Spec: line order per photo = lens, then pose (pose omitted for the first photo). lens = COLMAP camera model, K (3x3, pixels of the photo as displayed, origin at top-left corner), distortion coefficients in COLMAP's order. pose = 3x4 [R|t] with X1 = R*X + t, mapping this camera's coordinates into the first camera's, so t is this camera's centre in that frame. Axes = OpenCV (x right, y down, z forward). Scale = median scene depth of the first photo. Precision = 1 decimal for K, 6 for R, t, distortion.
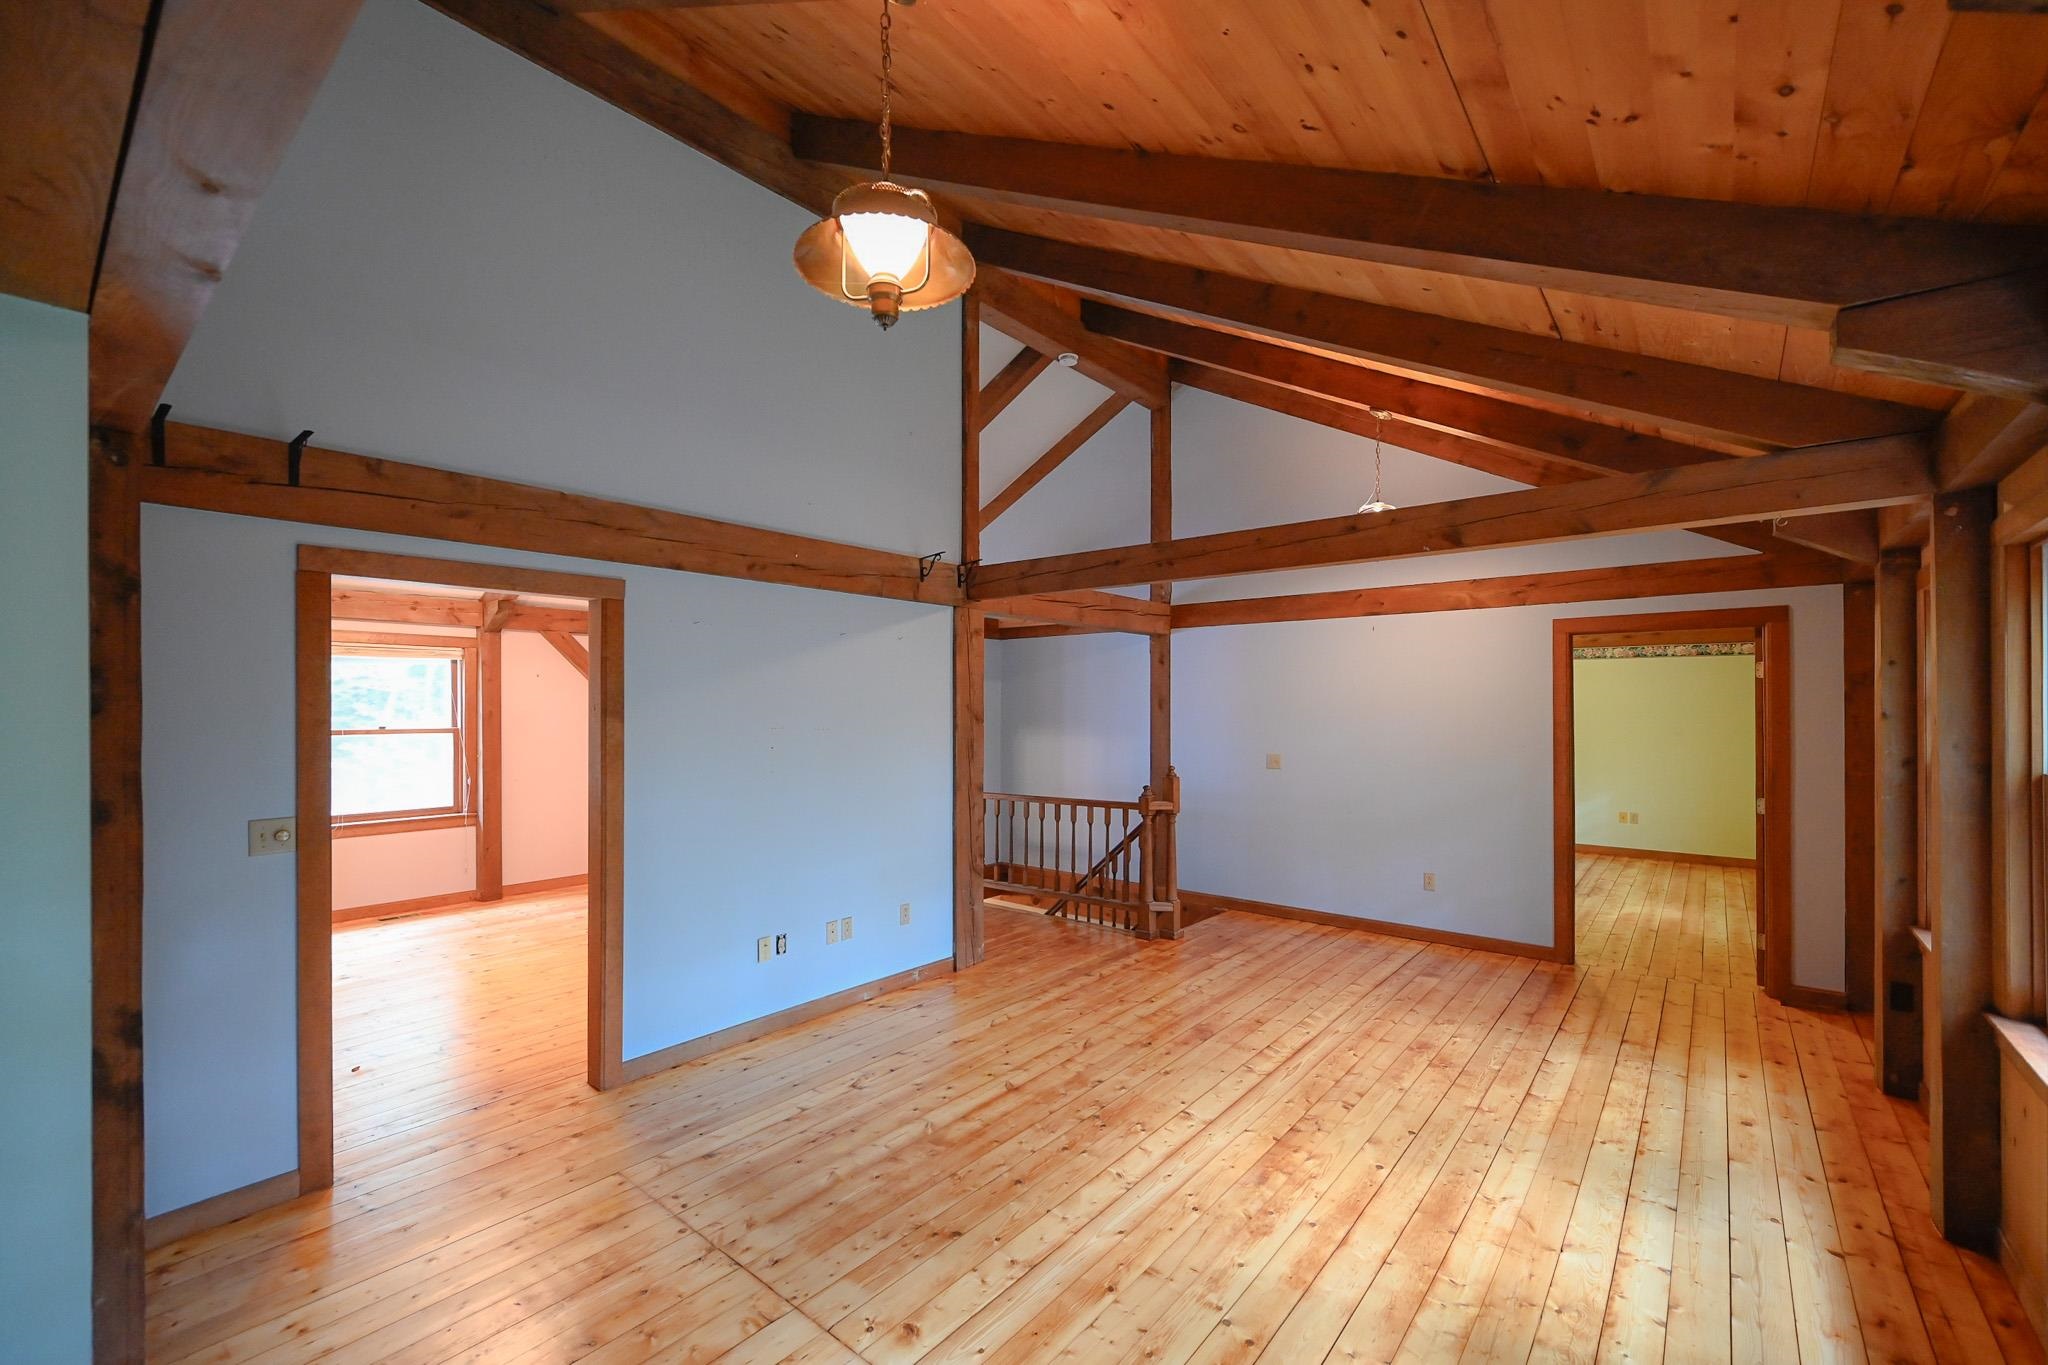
lens RADIAL K [[835.6, 0, 1031.0], [0, 835.6, 702.8], [0, 0, 1]] dist [-0.001647, 0.000840]
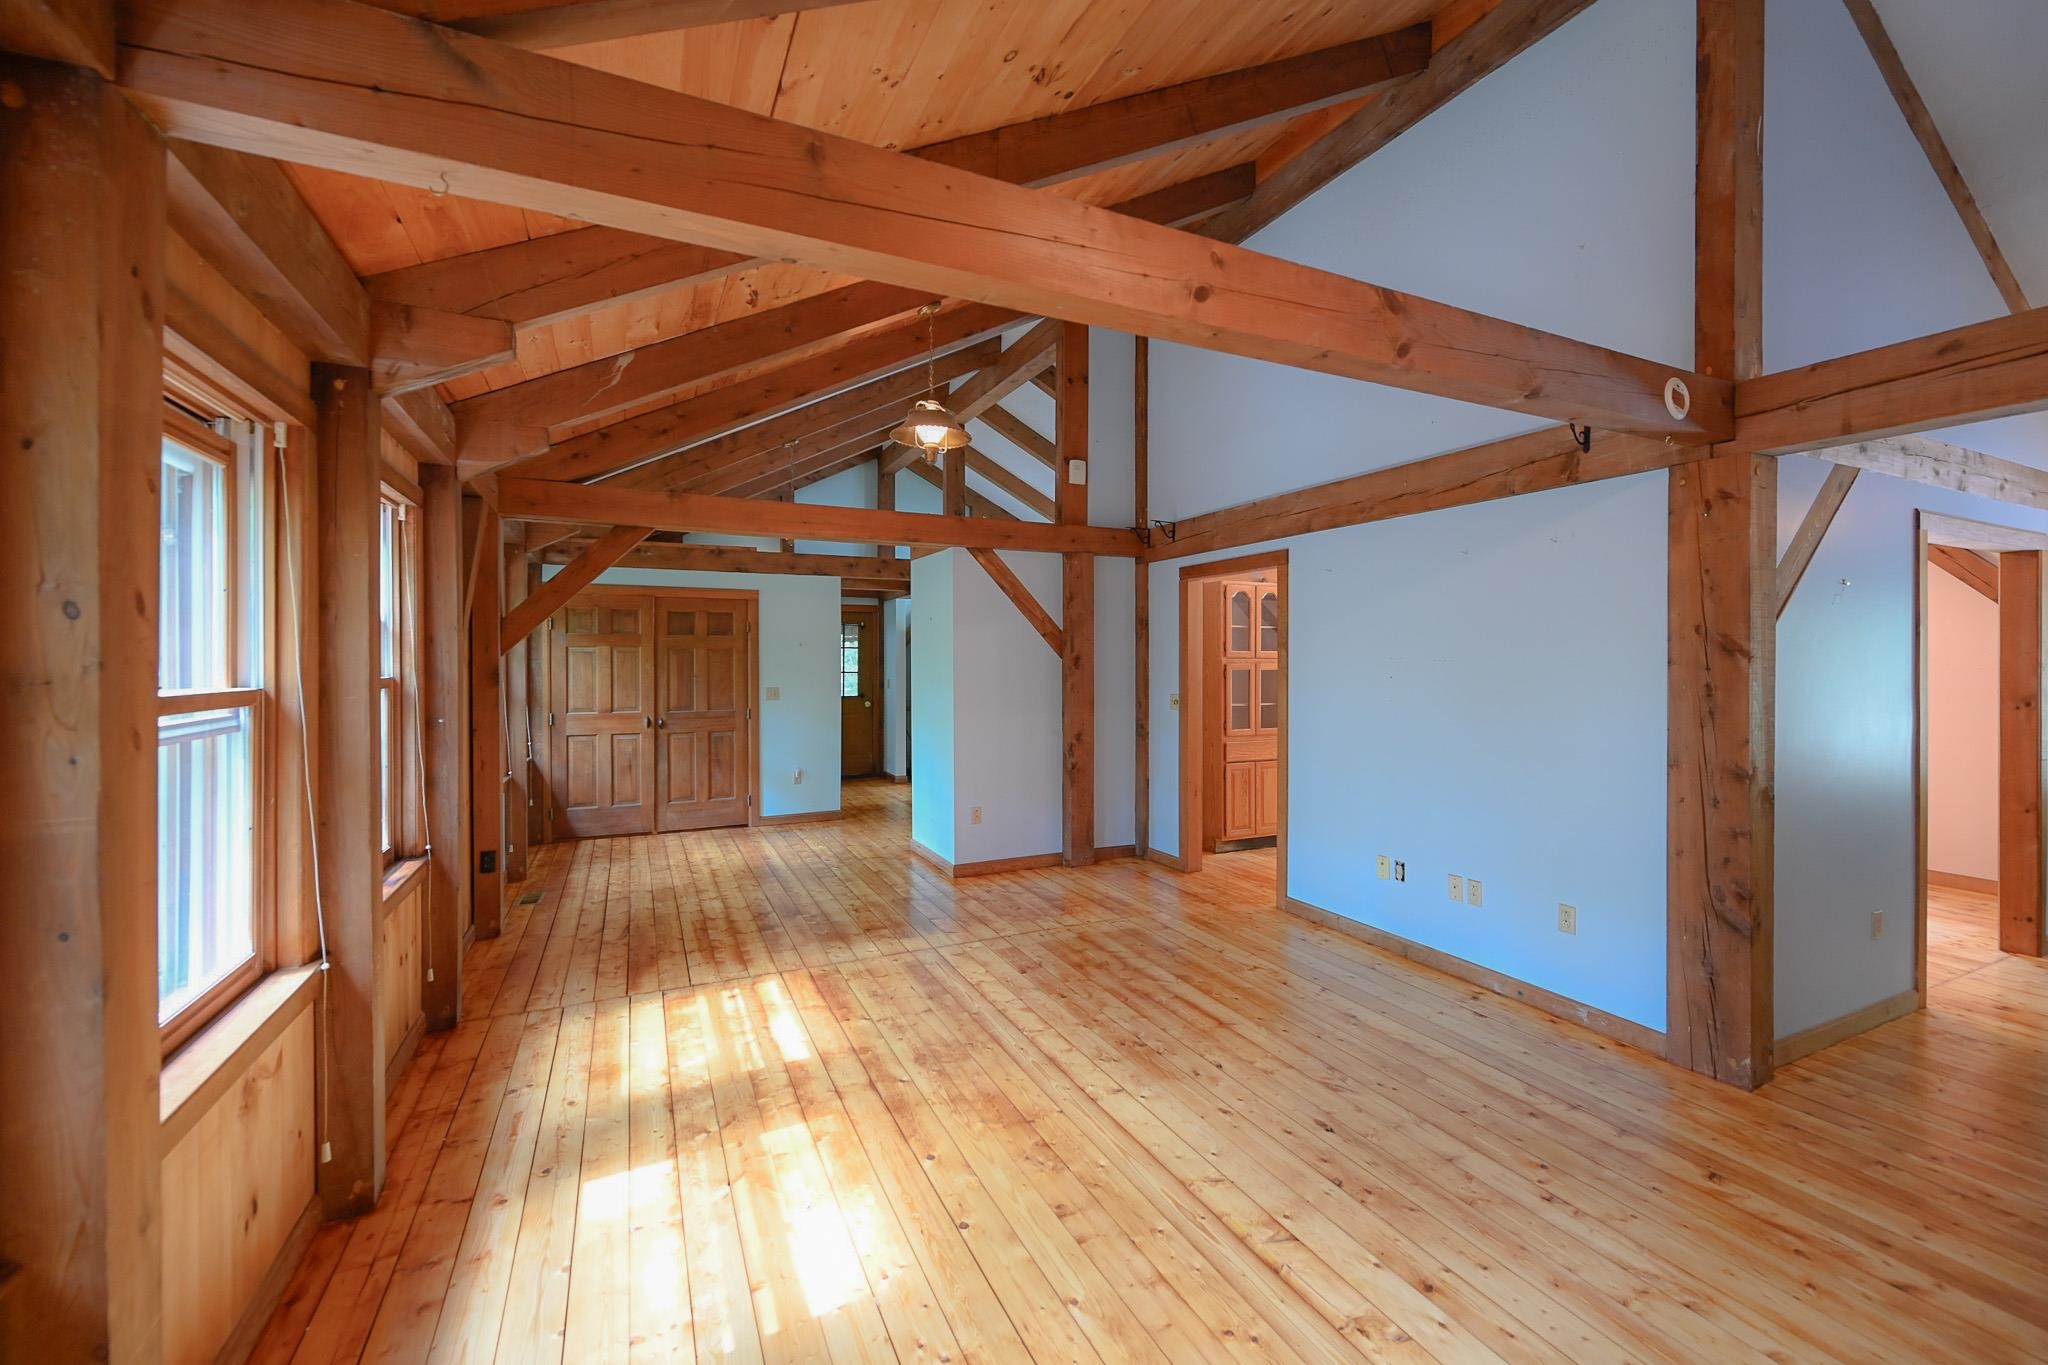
lens RADIAL K [[835.6, 0, 1040.9], [0, 835.6, 660.5], [0, 0, 1]] dist [-0.001647, 0.000840]
pose [[-0.406377, -0.000210, -0.913705, 0.724255], [-0.002106, 0.999998, 0.000707, 0.029722], [0.913703, 0.002211, -0.406376, 0.910548]]
